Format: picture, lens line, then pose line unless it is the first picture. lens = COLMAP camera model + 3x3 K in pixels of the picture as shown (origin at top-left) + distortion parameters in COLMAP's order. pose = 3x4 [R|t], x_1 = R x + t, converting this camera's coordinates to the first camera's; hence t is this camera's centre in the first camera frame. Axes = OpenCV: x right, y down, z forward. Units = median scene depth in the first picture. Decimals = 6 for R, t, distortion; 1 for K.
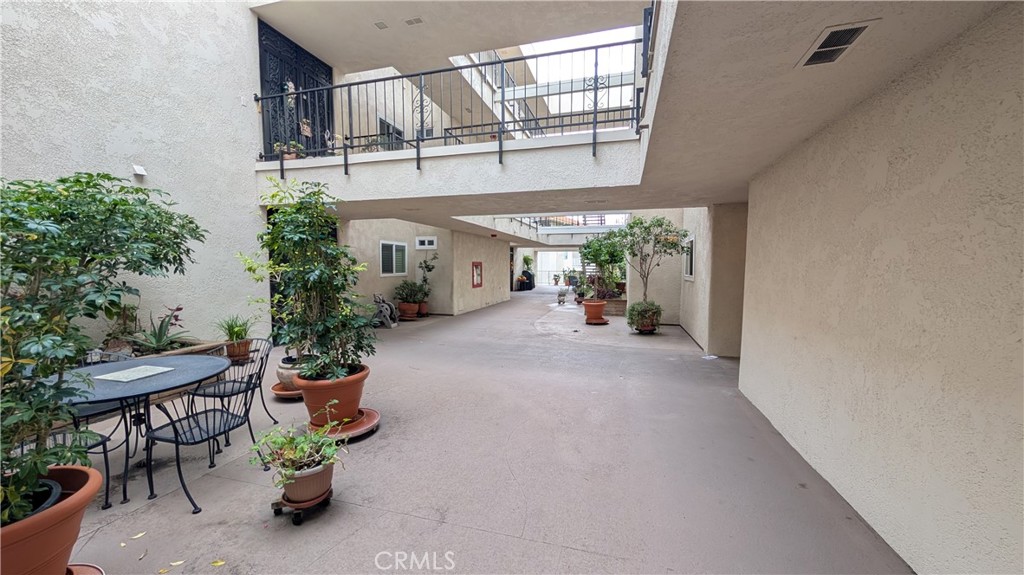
lens RADIAL K [[372.2, 0, 513.0], [0, 372.2, 292.5], [0, 0, 1]] dist [-0.000643, -0.000061]
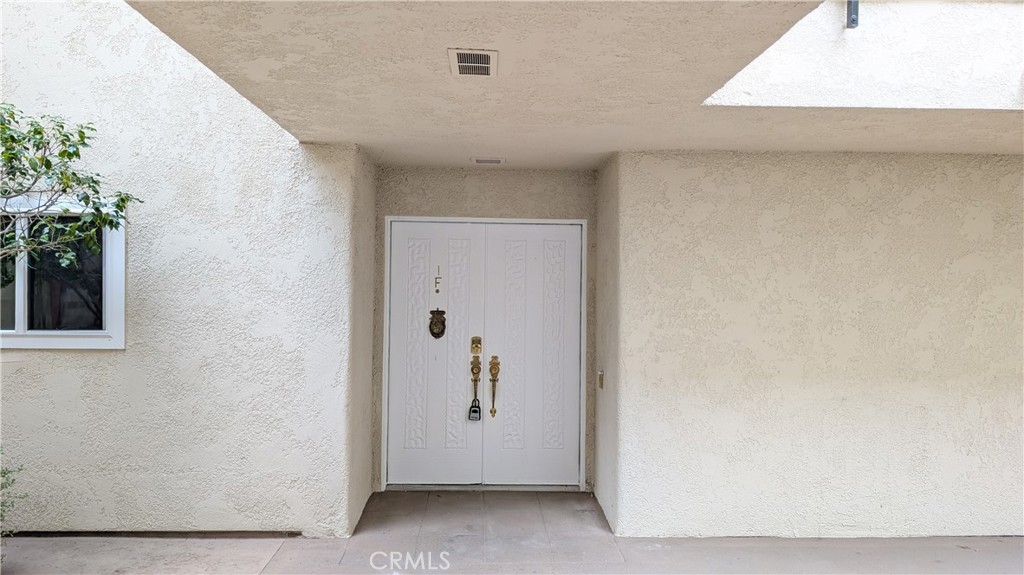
lens RADIAL K [[742.1, 0, 512.3], [0, 742.1, 289.0], [0, 0, 1]] dist [0.025759, -0.003273]
pose [[-0.326864, 0.002251, 0.945069, -0.719822], [0.054623, 0.998370, 0.016514, -0.247207], [-0.943491, 0.057021, -0.326455, 3.115974]]
